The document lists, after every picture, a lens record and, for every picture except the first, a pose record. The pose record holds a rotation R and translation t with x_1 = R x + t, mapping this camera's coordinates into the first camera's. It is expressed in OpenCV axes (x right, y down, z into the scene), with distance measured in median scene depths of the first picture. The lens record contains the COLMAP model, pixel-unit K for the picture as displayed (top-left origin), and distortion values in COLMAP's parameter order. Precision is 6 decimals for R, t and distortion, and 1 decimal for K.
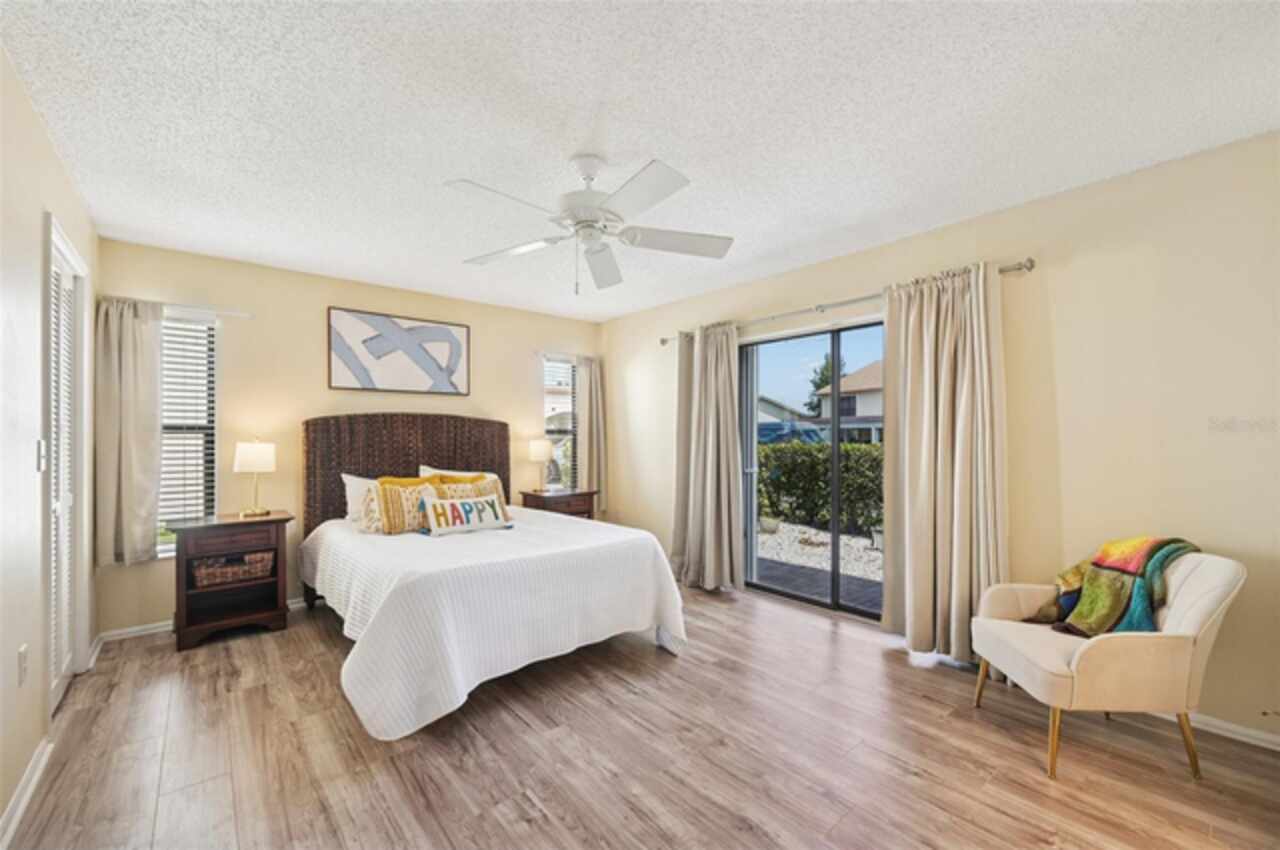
lens RADIAL K [[506.7, 0, 644.6], [0, 506.7, 432.6], [0, 0, 1]] dist [0.001379, 0.000033]
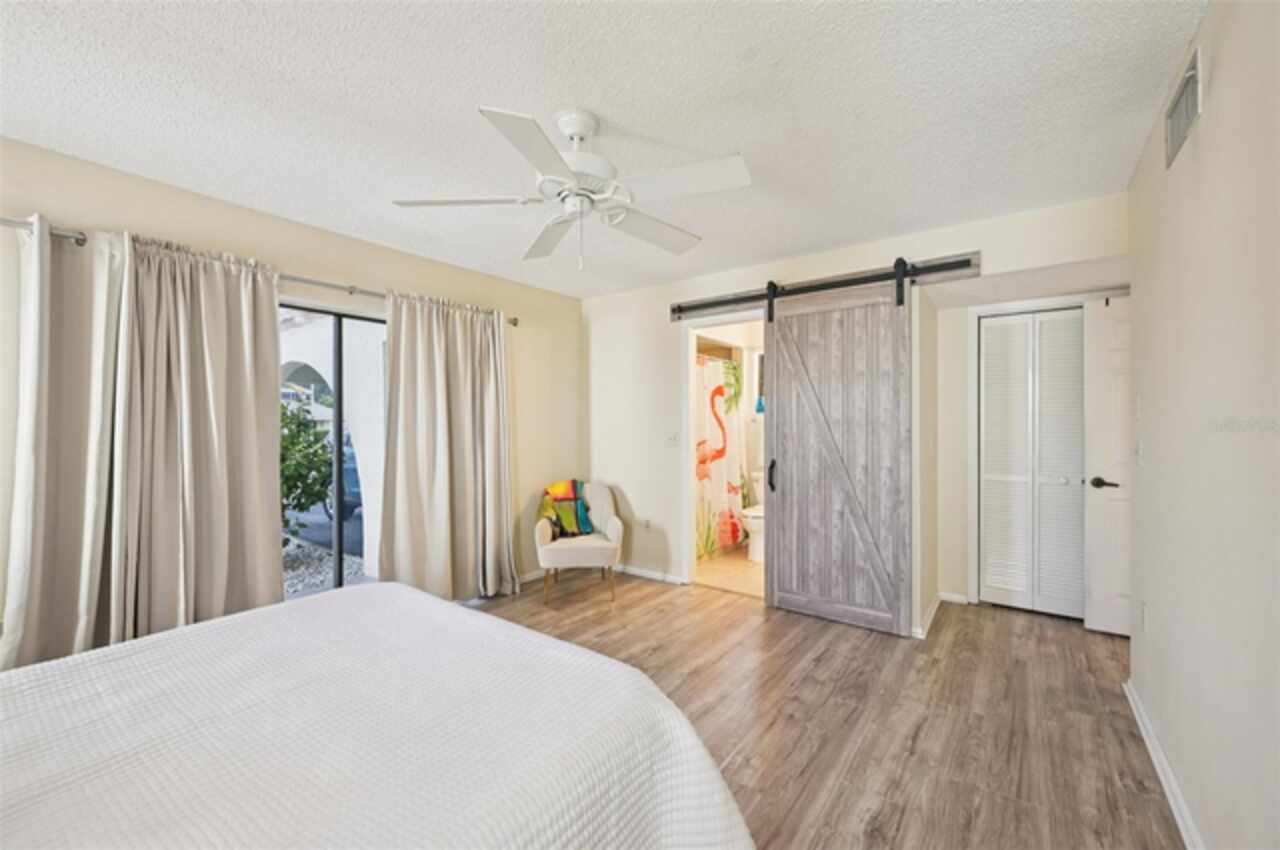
lens RADIAL K [[506.7, 0, 644.6], [0, 506.7, 432.6], [0, 0, 1]] dist [0.001379, 0.000033]
pose [[-0.210951, -0.018369, 0.977324, -1.048803], [0.004225, 0.999797, 0.019704, -0.017581], [-0.977487, 0.008286, -0.210831, 1.176109]]
